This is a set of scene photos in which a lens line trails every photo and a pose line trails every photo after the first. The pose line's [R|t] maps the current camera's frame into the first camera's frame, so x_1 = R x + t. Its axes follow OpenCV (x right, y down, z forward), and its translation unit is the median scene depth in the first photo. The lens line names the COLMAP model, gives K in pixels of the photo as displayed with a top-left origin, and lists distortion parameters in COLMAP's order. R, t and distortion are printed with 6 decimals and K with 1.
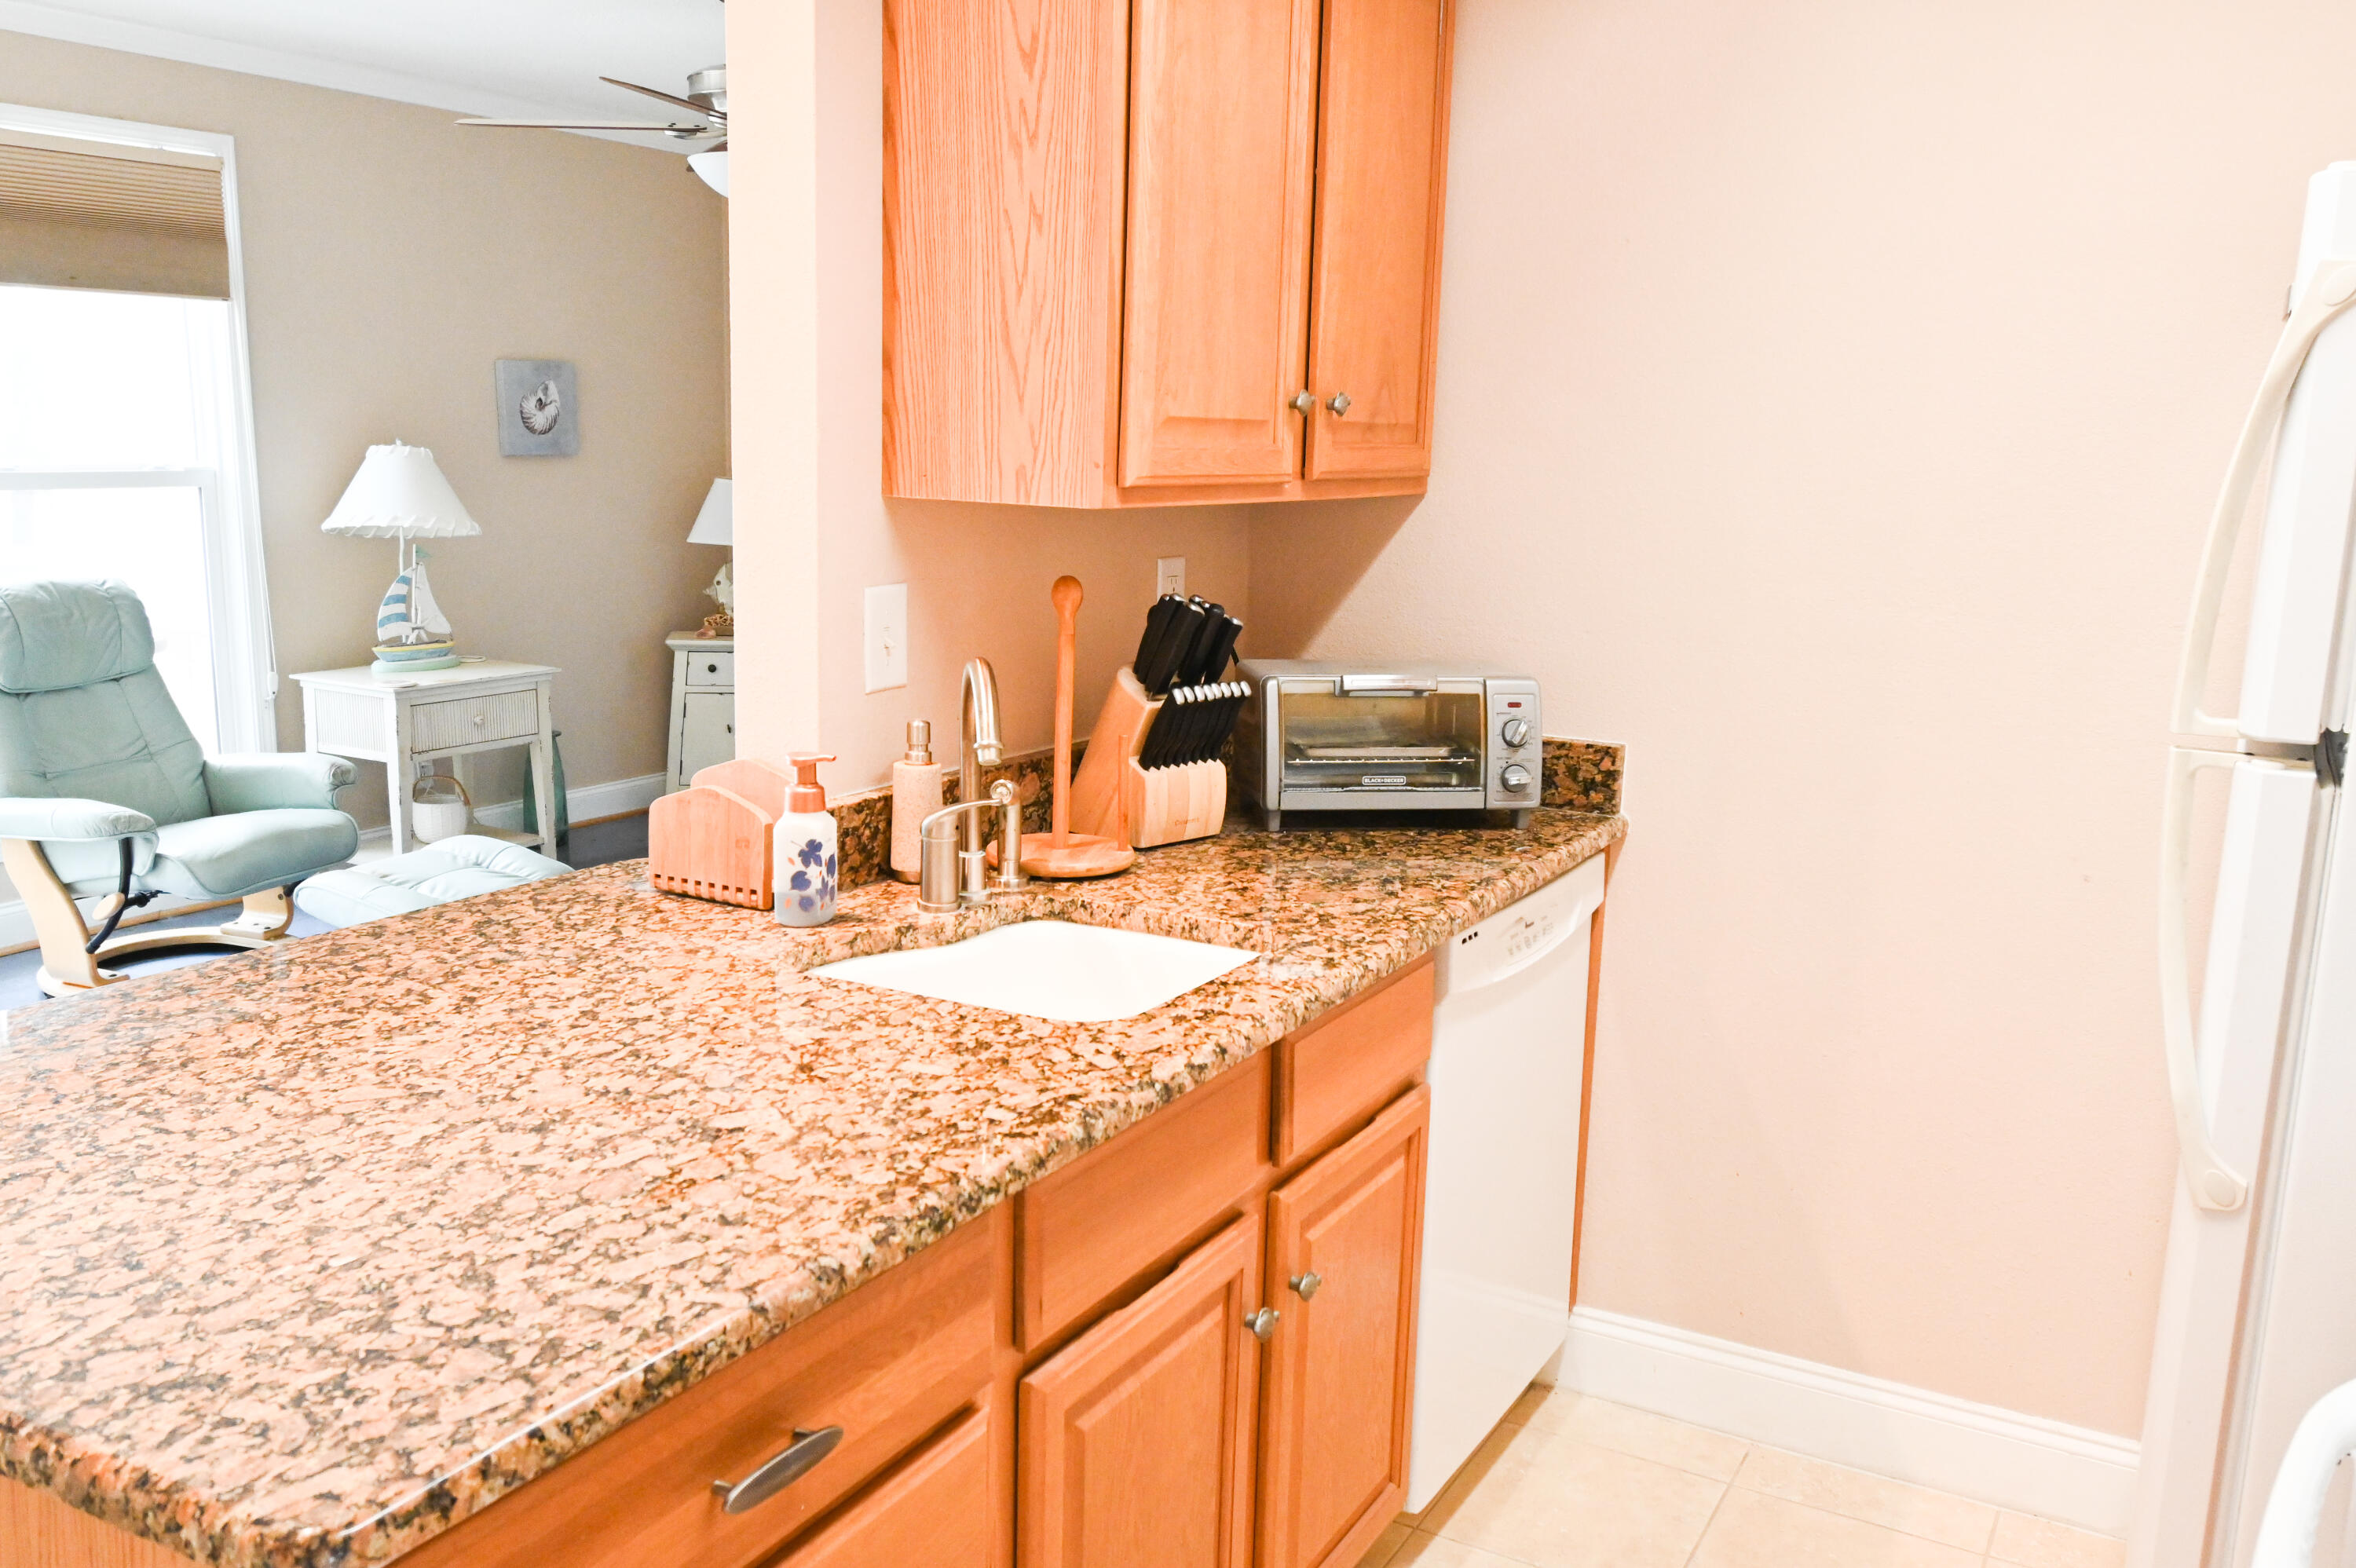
lens RADIAL K [[1900.7, 0, 1185.7], [0, 1900.7, 793.7], [0, 0, 1]] dist [0.000950, -0.006543]
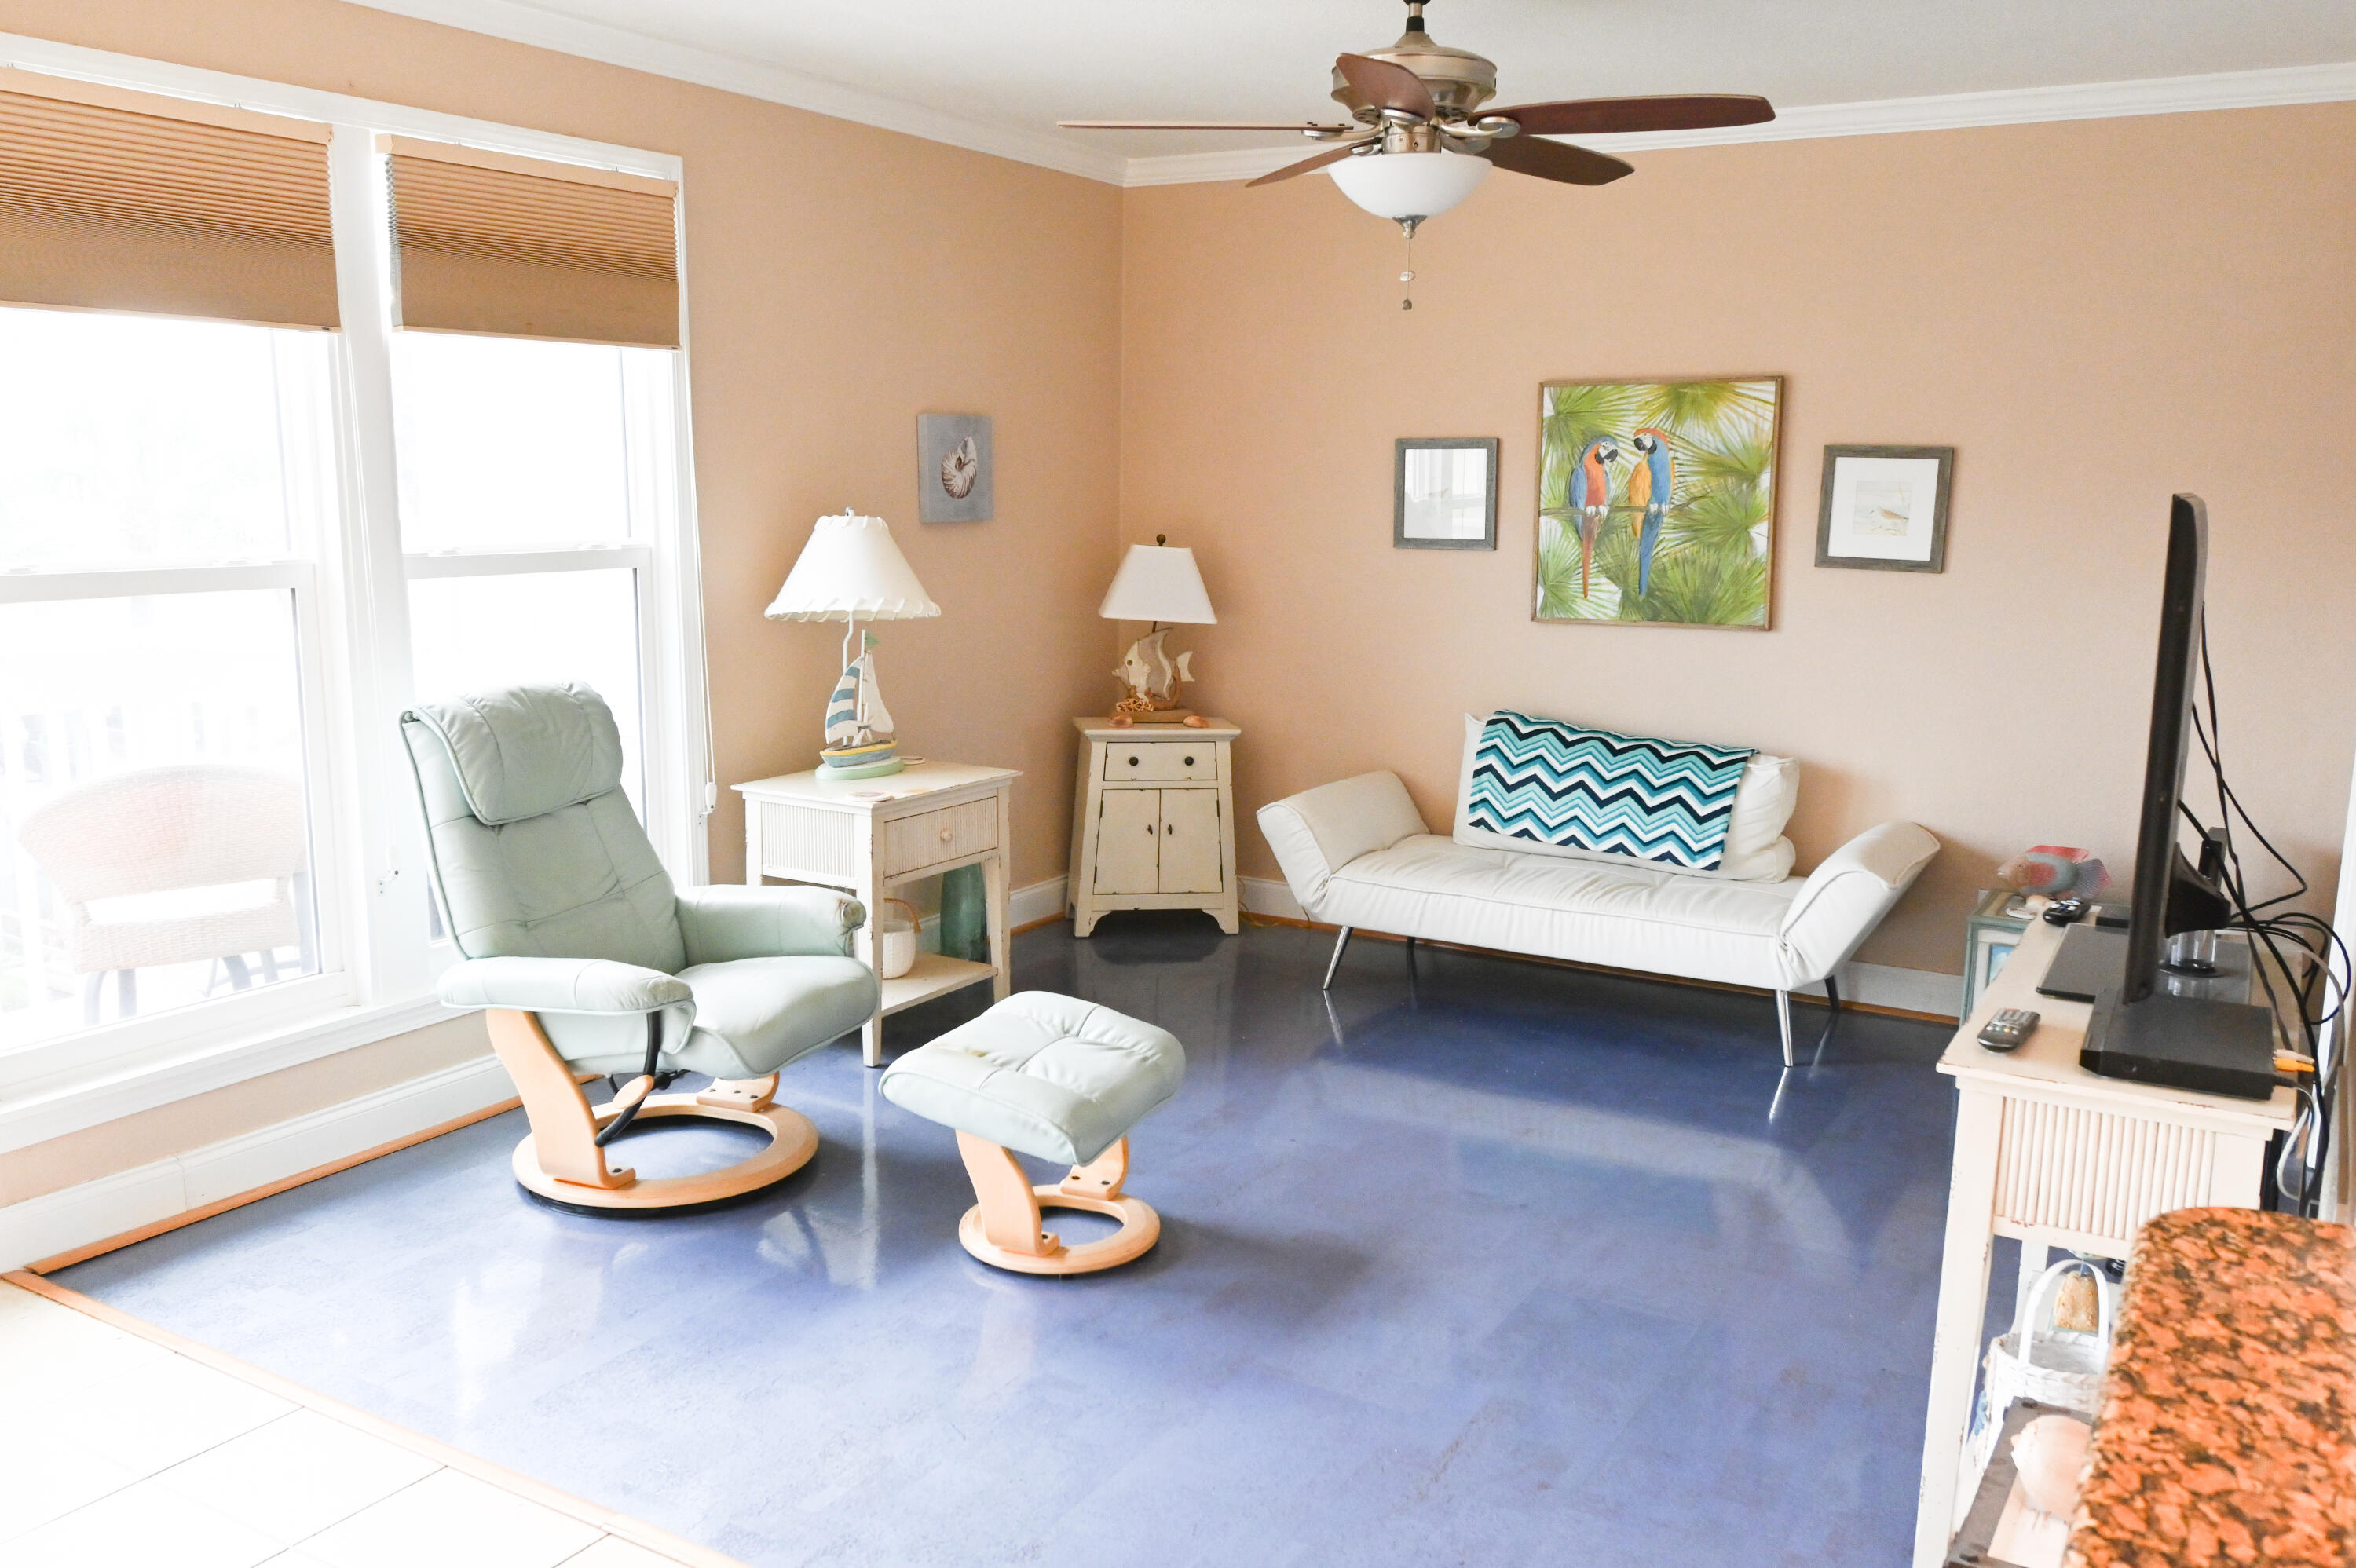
lens RADIAL K [[1900.7, 0, 1179.3], [0, 1900.7, 791.8], [0, 0, 1]] dist [0.000950, -0.006543]
pose [[0.999610, -0.010409, -0.025930, -0.657436], [0.009822, 0.999694, -0.022689, -0.101631], [0.026158, 0.022425, 0.999406, 0.406033]]
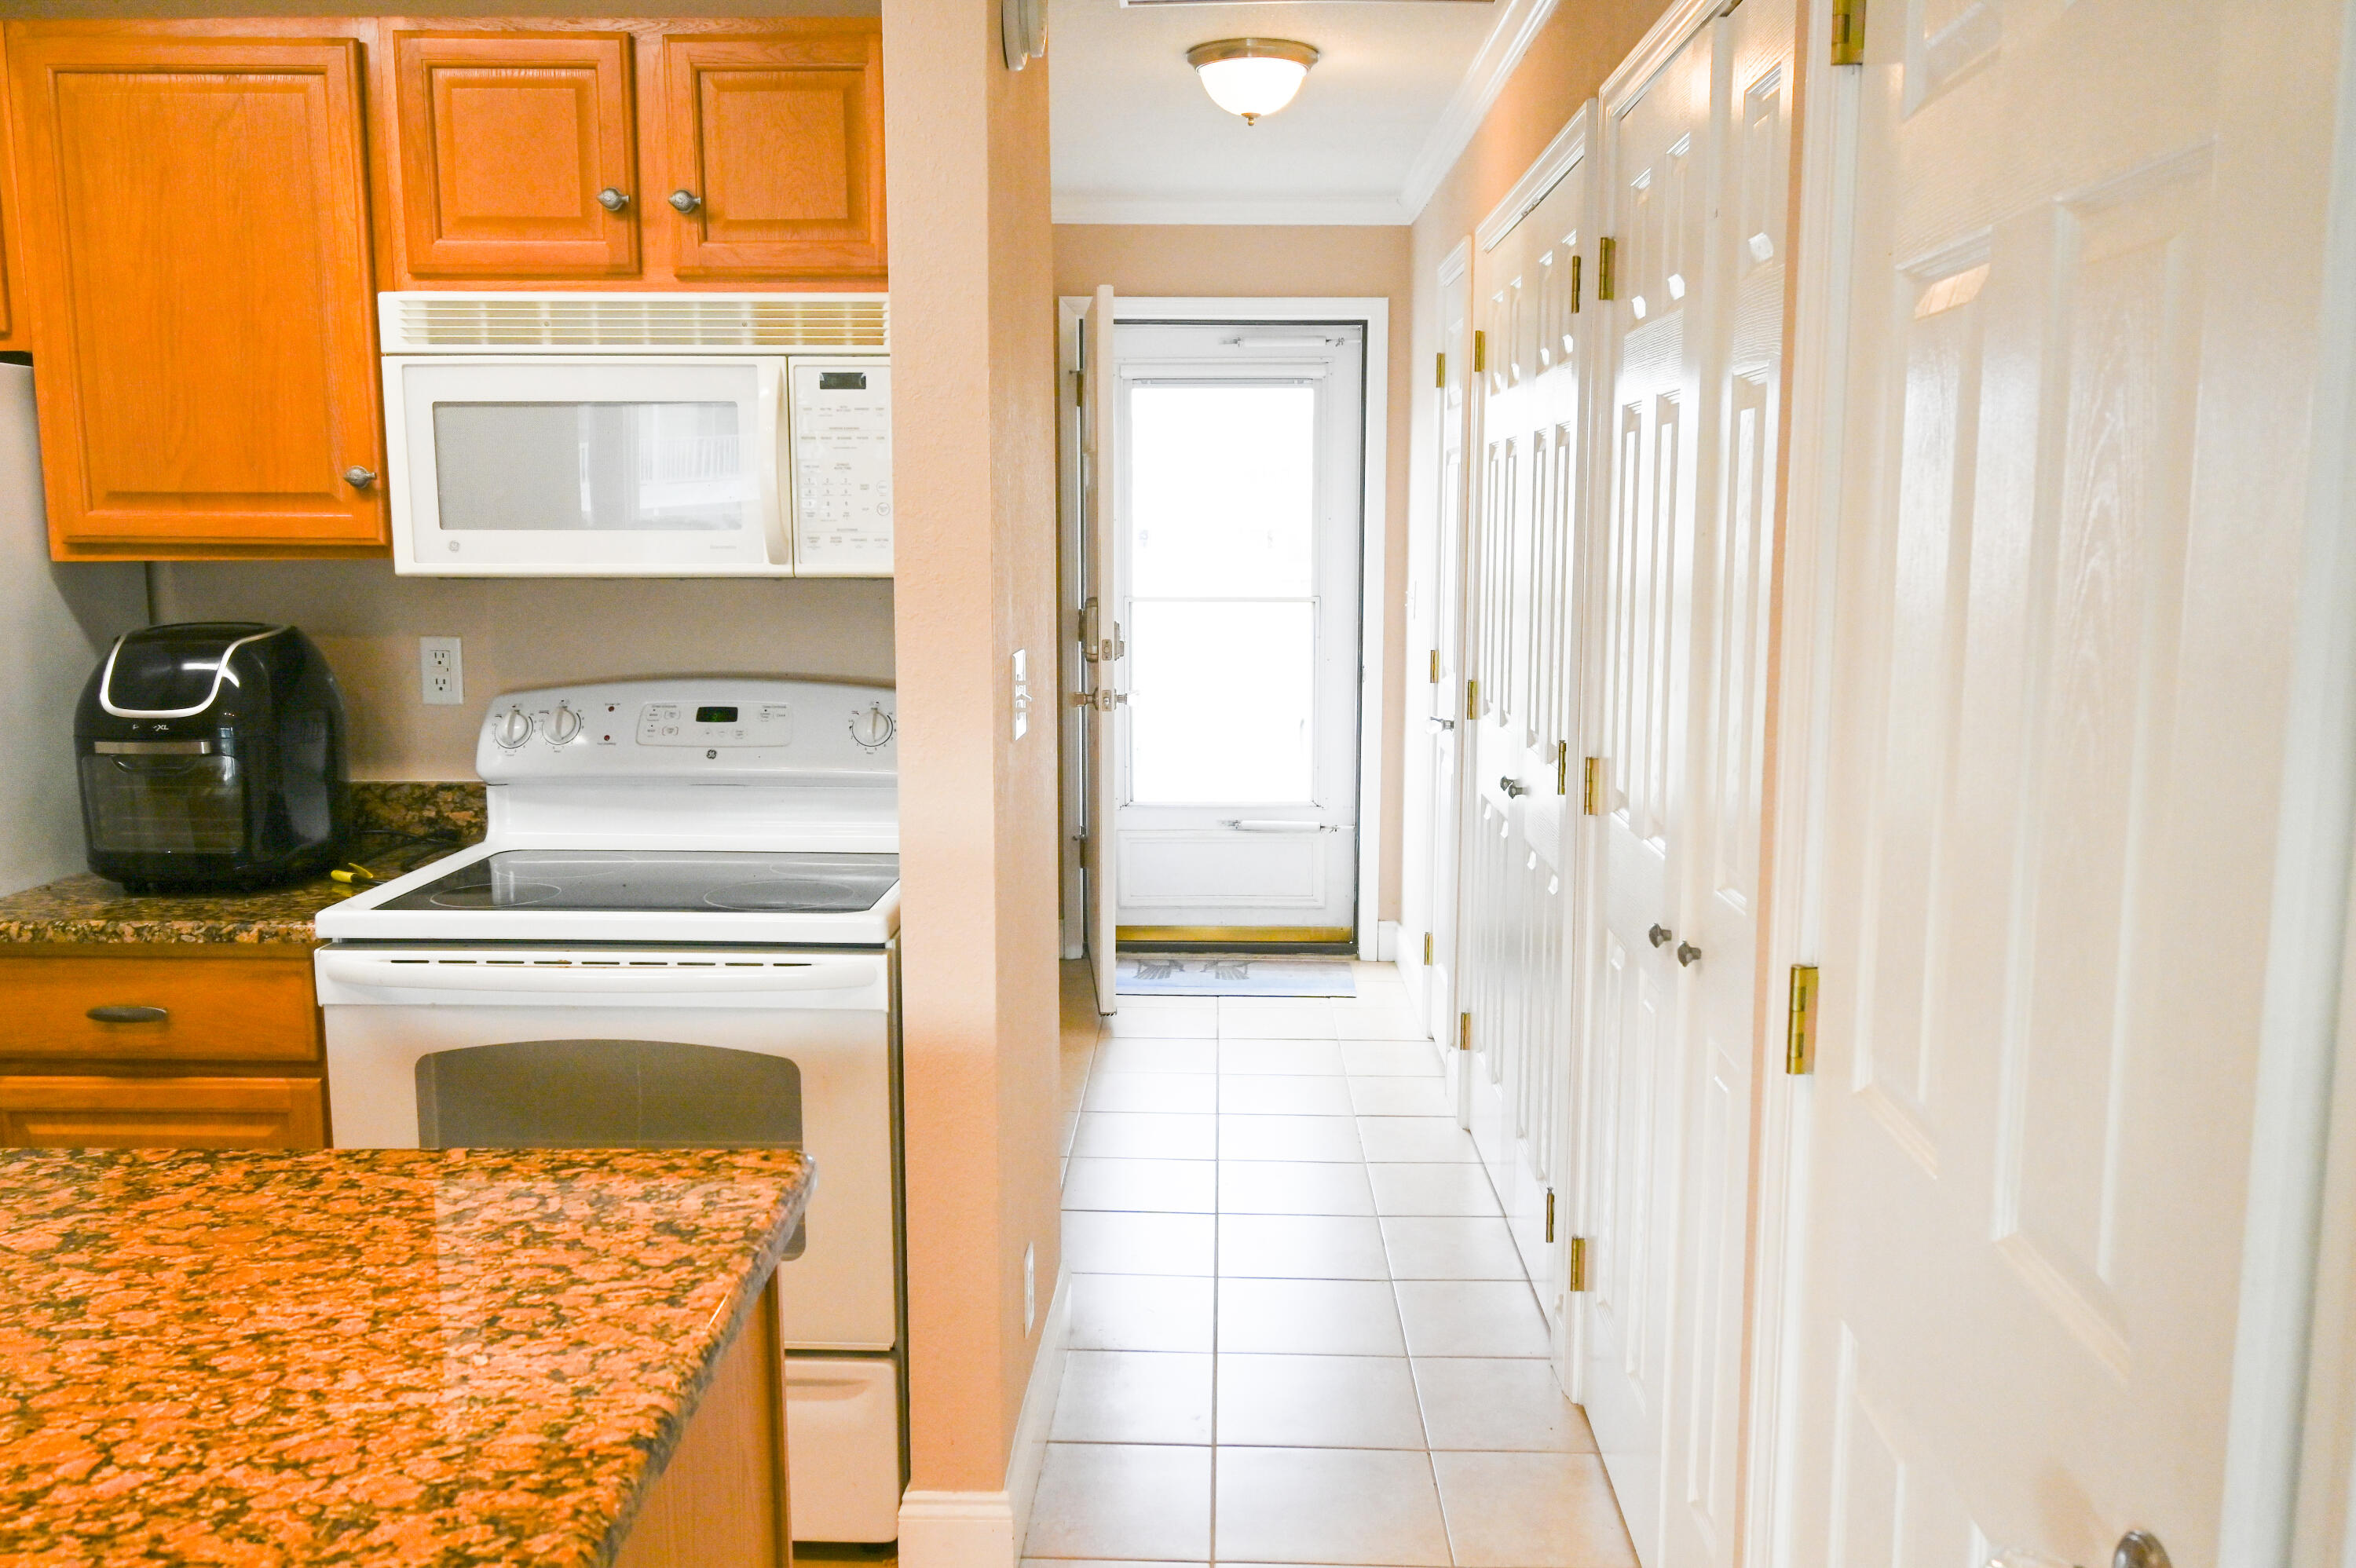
lens RADIAL K [[1900.7, 0, 1192.0], [0, 1900.7, 794.6], [0, 0, 1]] dist [0.000950, -0.006543]
pose [[-0.477866, -0.149700, 0.865583, -0.922019], [0.149959, 0.957006, 0.248299, -0.139360], [-0.865539, 0.248455, -0.434871, 0.592059]]
